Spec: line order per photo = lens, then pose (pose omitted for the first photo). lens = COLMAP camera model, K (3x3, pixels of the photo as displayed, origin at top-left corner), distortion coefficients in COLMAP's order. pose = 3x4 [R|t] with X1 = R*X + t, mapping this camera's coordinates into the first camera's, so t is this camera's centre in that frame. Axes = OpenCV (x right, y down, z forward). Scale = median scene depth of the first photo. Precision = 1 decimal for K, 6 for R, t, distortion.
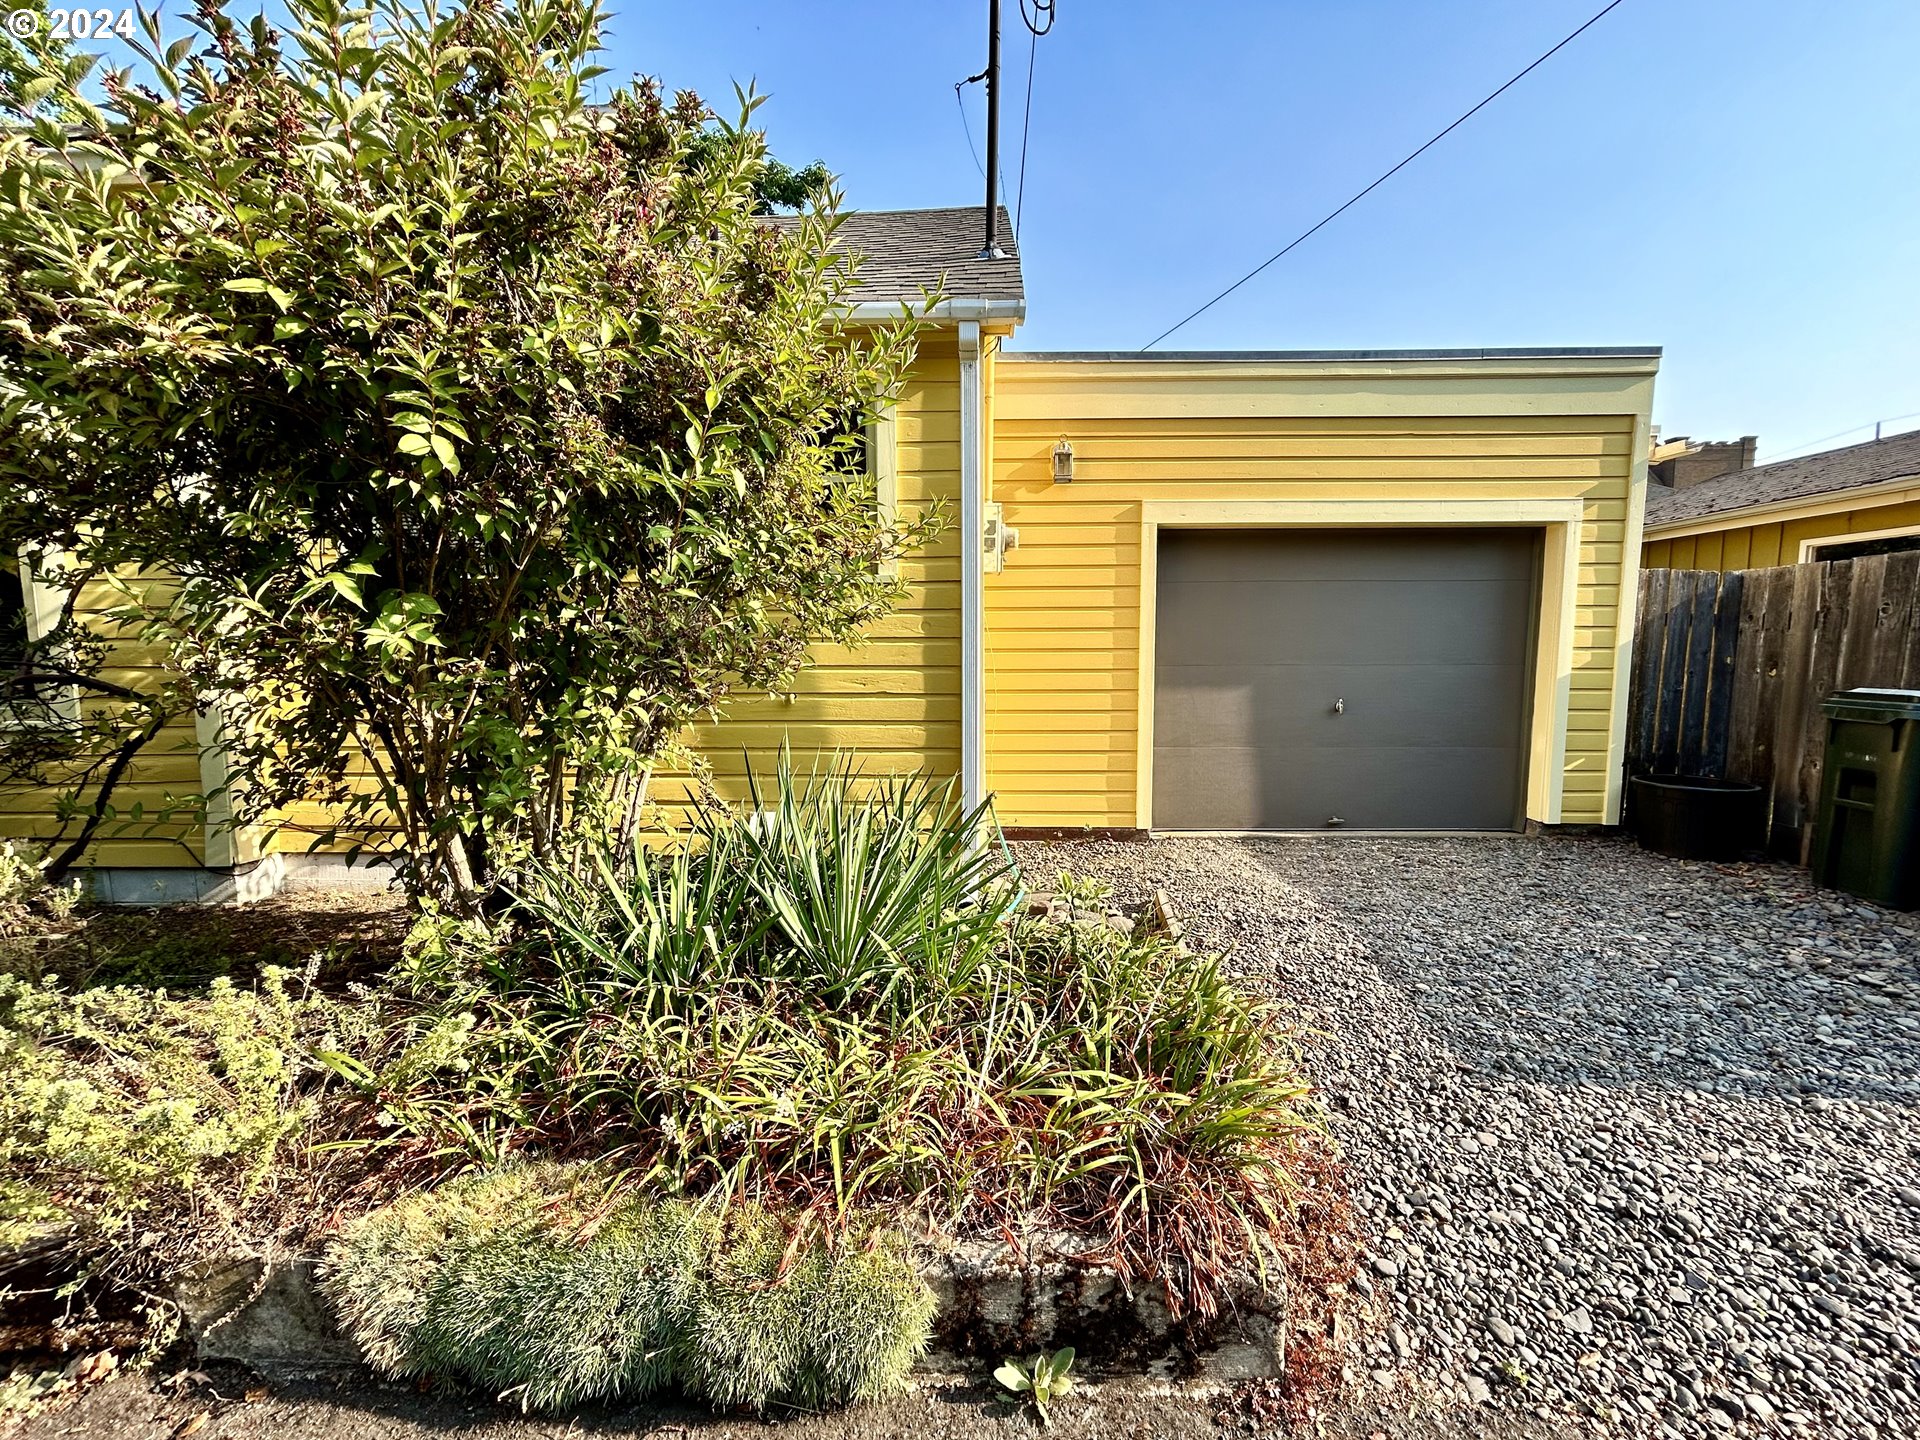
lens RADIAL K [[779.3, 0, 962.8], [0, 779.3, 721.9], [0, 0, 1]] dist [0.001029, 0.000122]
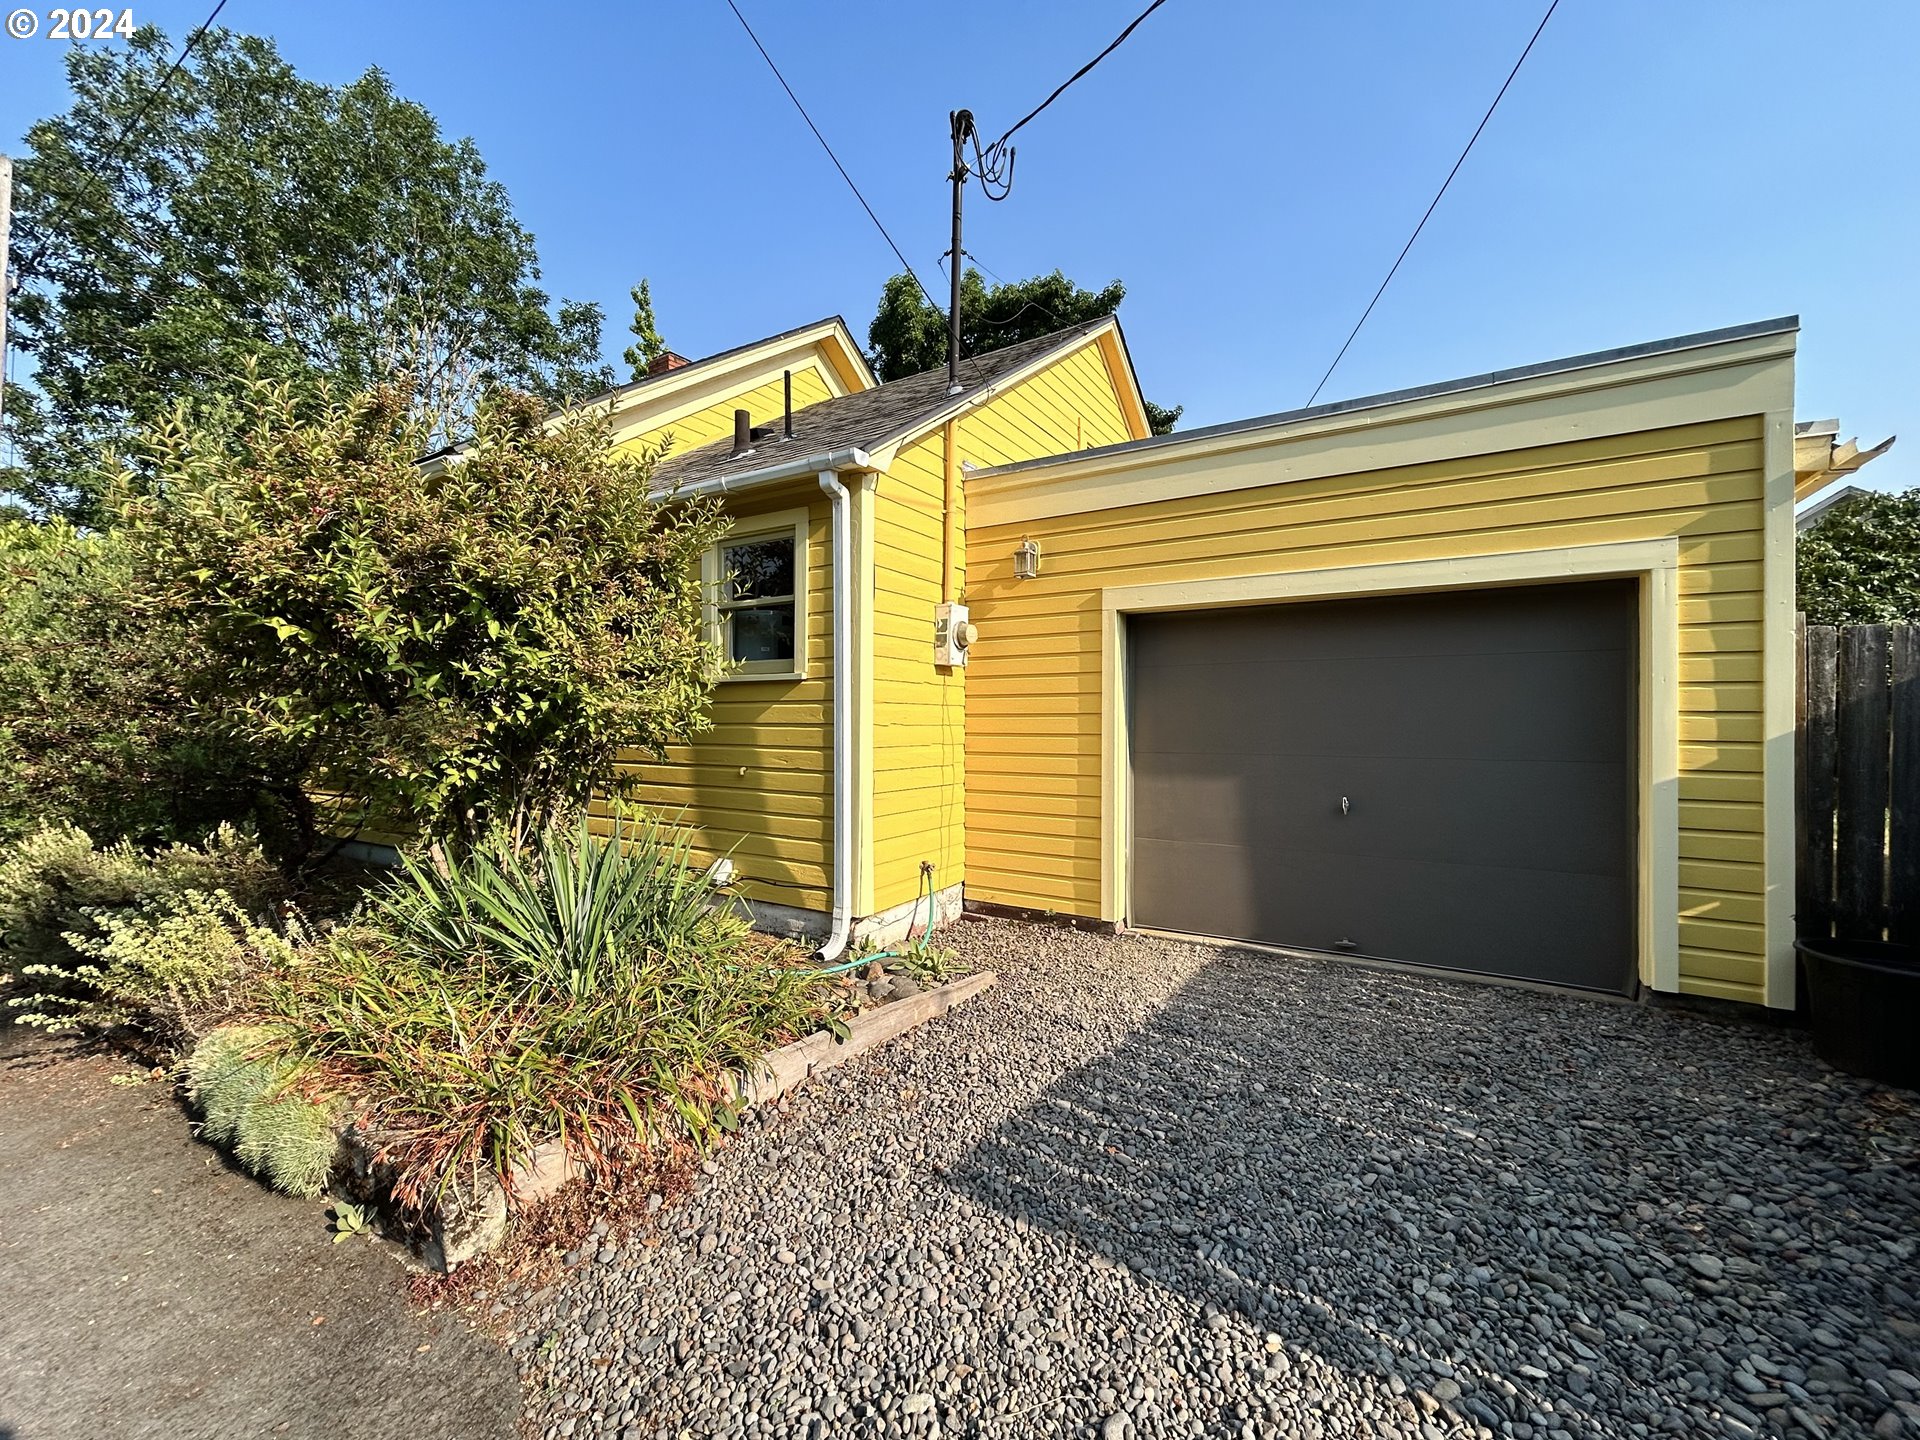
lens RADIAL K [[779.3, 0, 954.4], [0, 779.3, 722.2], [0, 0, 1]] dist [0.001029, 0.000122]
pose [[0.864147, 0.005233, -0.503213, 0.568526], [-0.055944, 0.994747, -0.085726, -0.014552], [0.500121, 0.102231, 0.859900, 0.055255]]
